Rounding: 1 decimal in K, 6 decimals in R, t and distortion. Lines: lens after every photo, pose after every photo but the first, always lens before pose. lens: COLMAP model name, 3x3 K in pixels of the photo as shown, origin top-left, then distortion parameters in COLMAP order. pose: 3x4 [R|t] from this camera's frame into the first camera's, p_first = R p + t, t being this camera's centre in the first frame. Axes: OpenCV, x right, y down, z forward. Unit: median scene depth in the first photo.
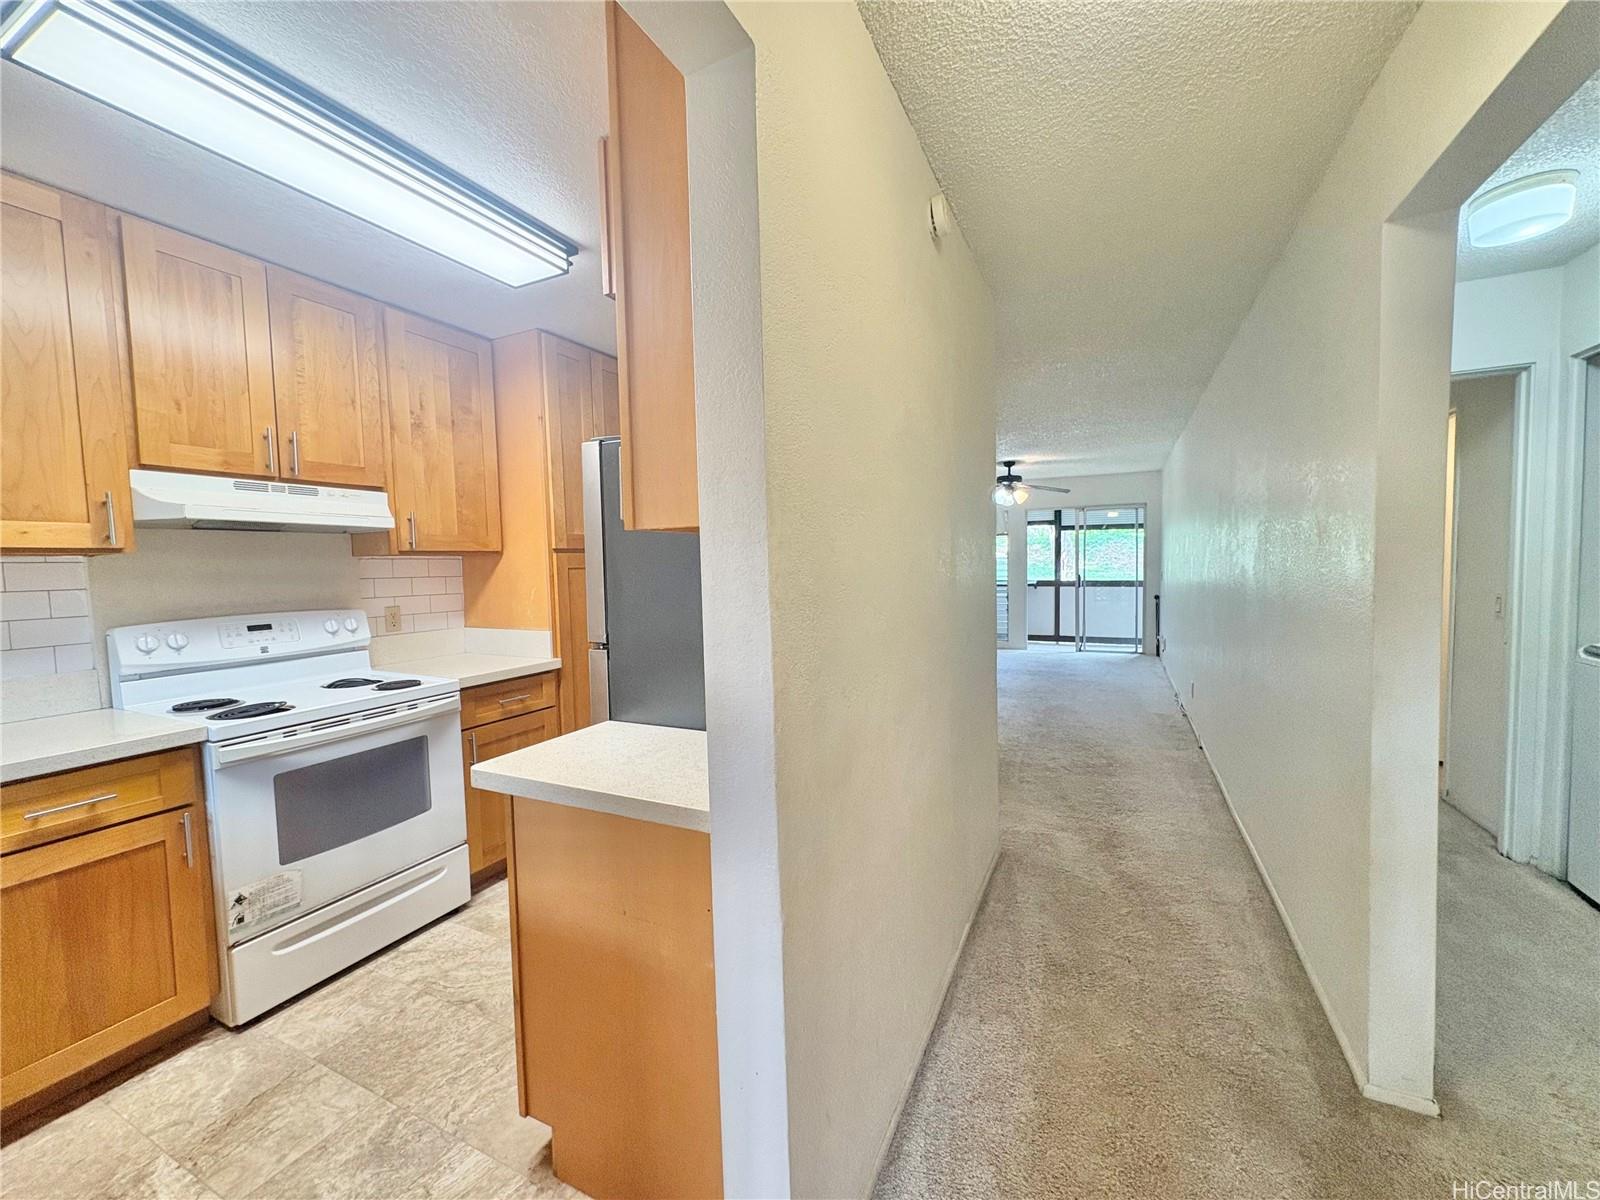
lens RADIAL K [[637.5, 0, 802.2], [0, 637.5, 598.5], [0, 0, 1]] dist [0.000915, -0.000106]
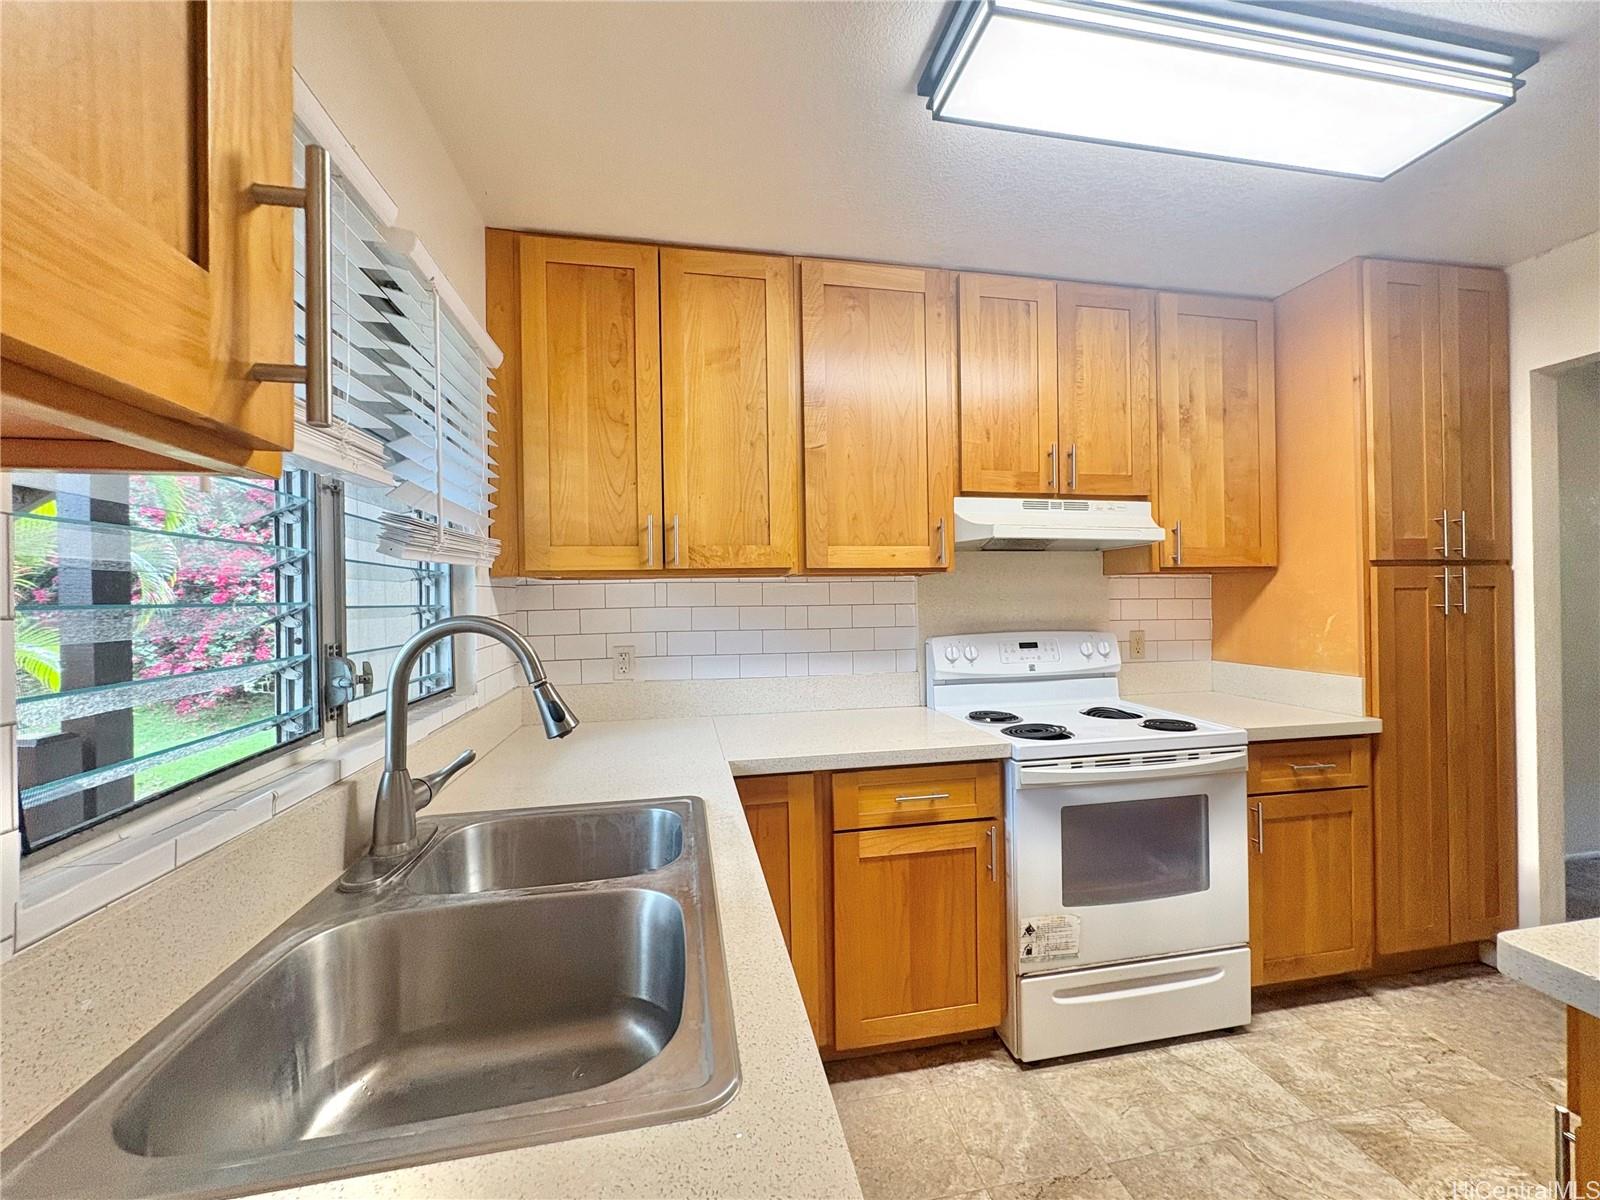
lens RADIAL K [[637.5, 0, 802.2], [0, 637.5, 598.5], [0, 0, 1]] dist [0.000915, -0.000106]
pose [[0.598280, 0.013236, -0.801178, -0.271581], [-0.045421, 0.998816, -0.017417, 0.005464], [0.799998, 0.046811, 0.598173, 0.108524]]
